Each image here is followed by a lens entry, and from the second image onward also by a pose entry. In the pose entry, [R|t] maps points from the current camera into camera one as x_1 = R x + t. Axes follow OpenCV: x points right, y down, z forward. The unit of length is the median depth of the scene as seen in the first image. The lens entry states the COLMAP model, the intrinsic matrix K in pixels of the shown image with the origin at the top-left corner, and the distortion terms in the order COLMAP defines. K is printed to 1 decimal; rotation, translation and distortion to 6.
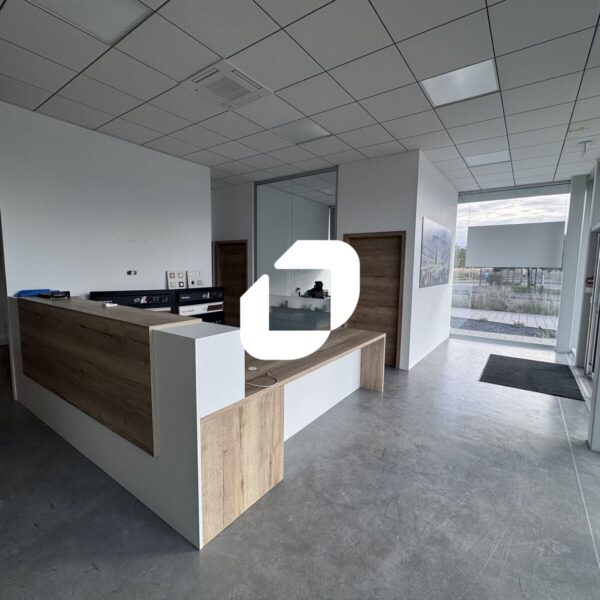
lens RADIAL K [[316.6, 0, 300.0], [0, 316.6, 300.1], [0, 0, 1]] dist [0.001613, 0.000875]
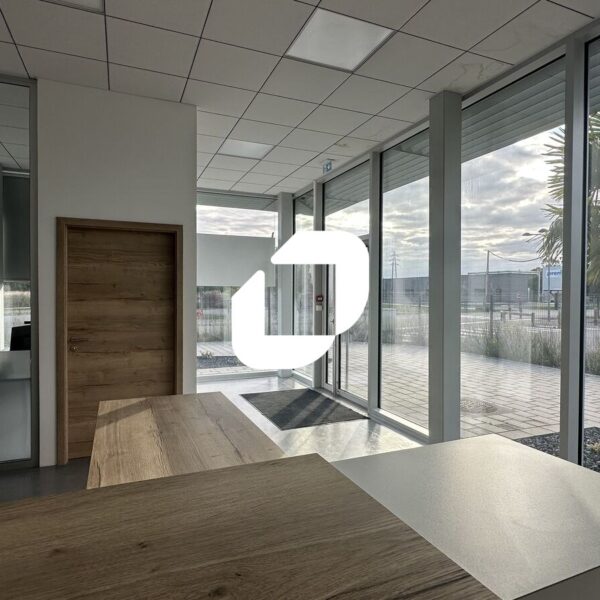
lens RADIAL K [[426.3, 0, 299.9], [0, 426.3, 299.0], [0, 0, 1]] dist [-0.008825, 0.013653]
pose [[0.527893, -0.020440, 0.849065, -0.250140], [0.095780, 0.994766, -0.035602, -0.018391], [-0.843893, 0.100118, 0.527087, 0.344791]]
